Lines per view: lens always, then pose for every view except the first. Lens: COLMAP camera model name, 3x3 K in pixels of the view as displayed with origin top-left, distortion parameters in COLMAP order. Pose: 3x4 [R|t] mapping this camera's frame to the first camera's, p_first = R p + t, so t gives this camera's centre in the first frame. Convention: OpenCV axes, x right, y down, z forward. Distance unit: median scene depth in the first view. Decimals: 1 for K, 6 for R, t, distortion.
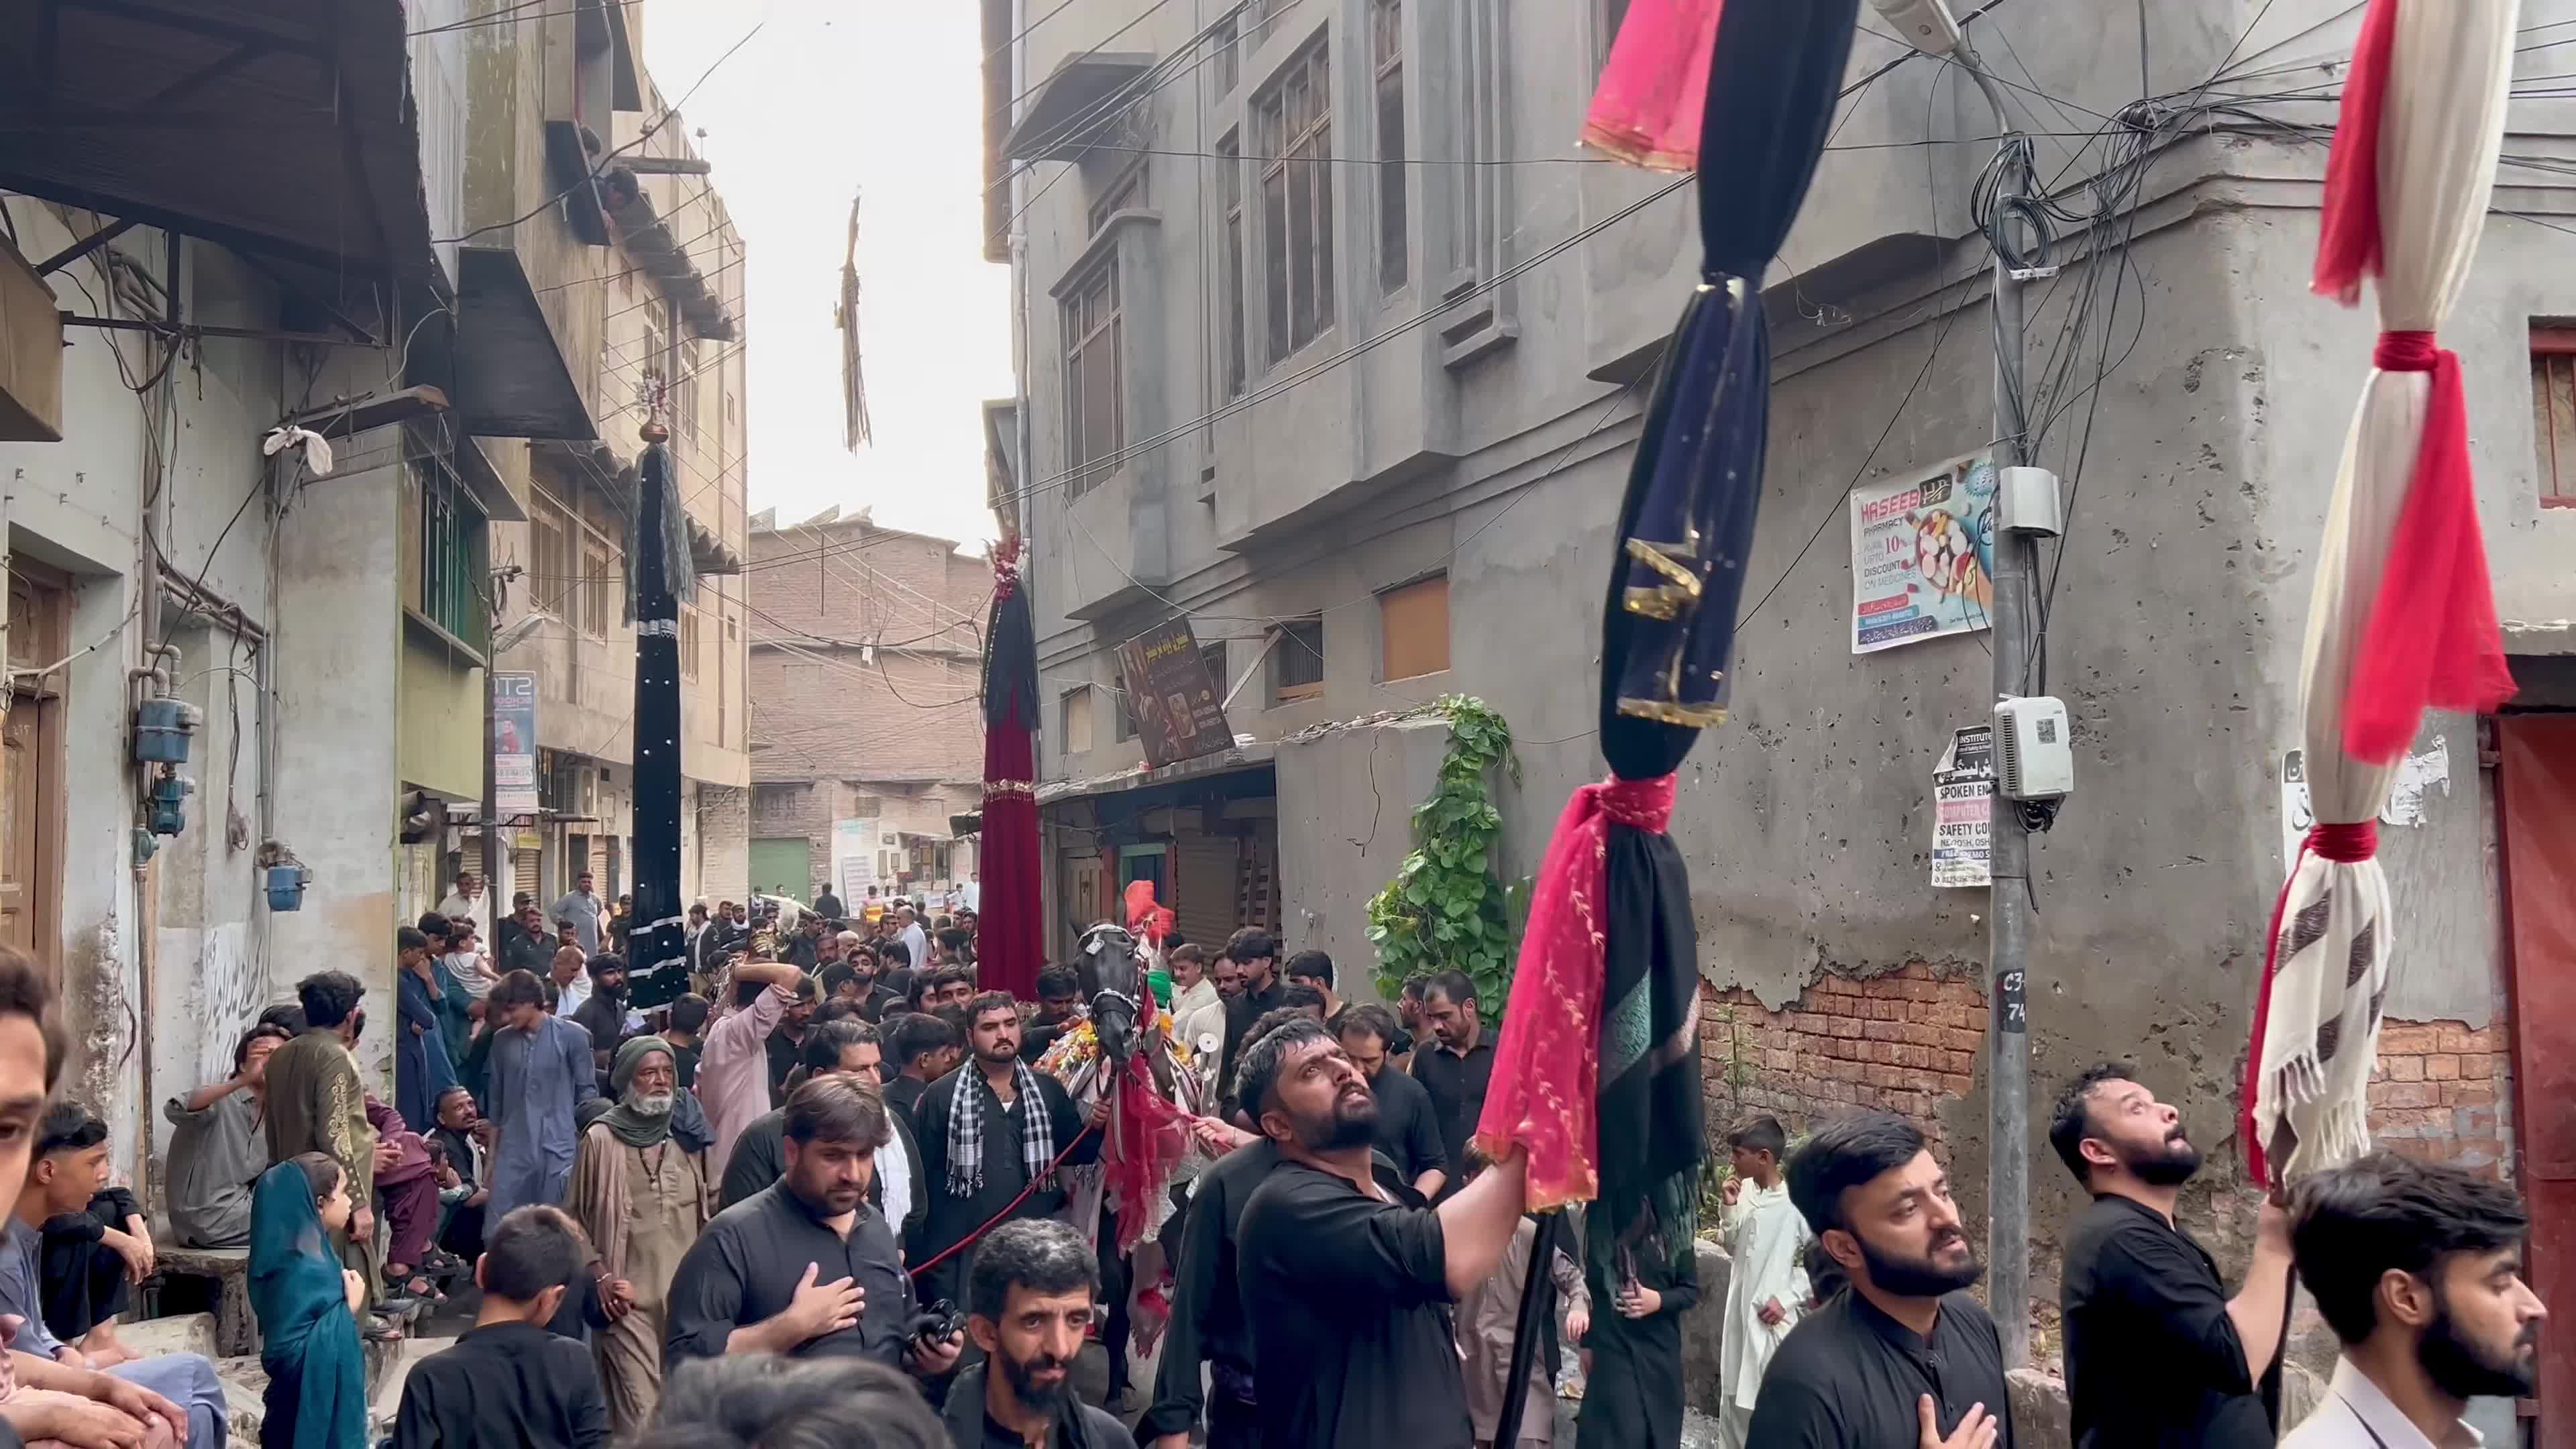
lens RADIAL K [[2445.6, 0, 1288.0], [0, 2445.6, 724.5], [0, 0, 1]] dist [0.120725, -0.221773]
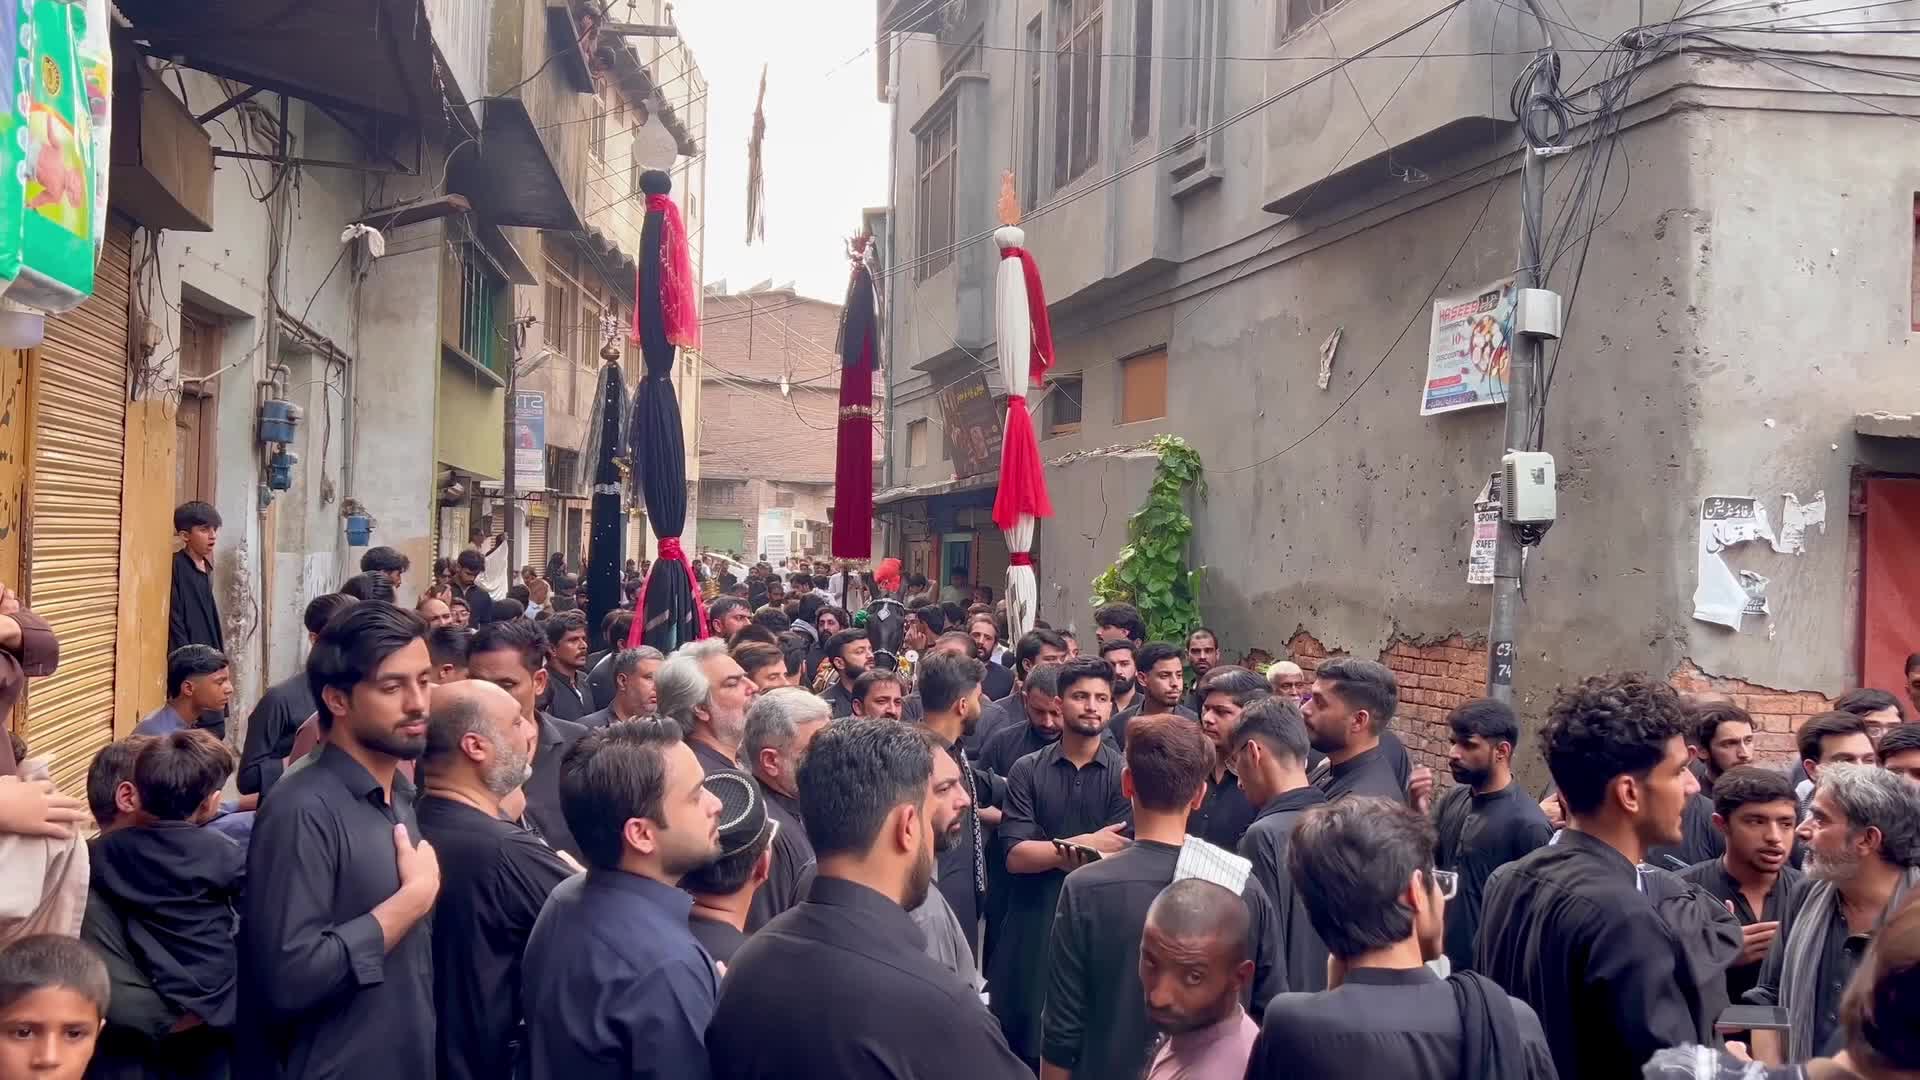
lens RADIAL K [[1923.2, 0, 965.6], [0, 1923.2, 579.7], [0, 0, 1]] dist [0.149142, -0.394308]
pose [[0.993501, 0.049383, -0.102550, 0.078851], [-0.042477, 0.996749, 0.068466, -0.000366], [0.105597, -0.063665, 0.992369, -0.124487]]
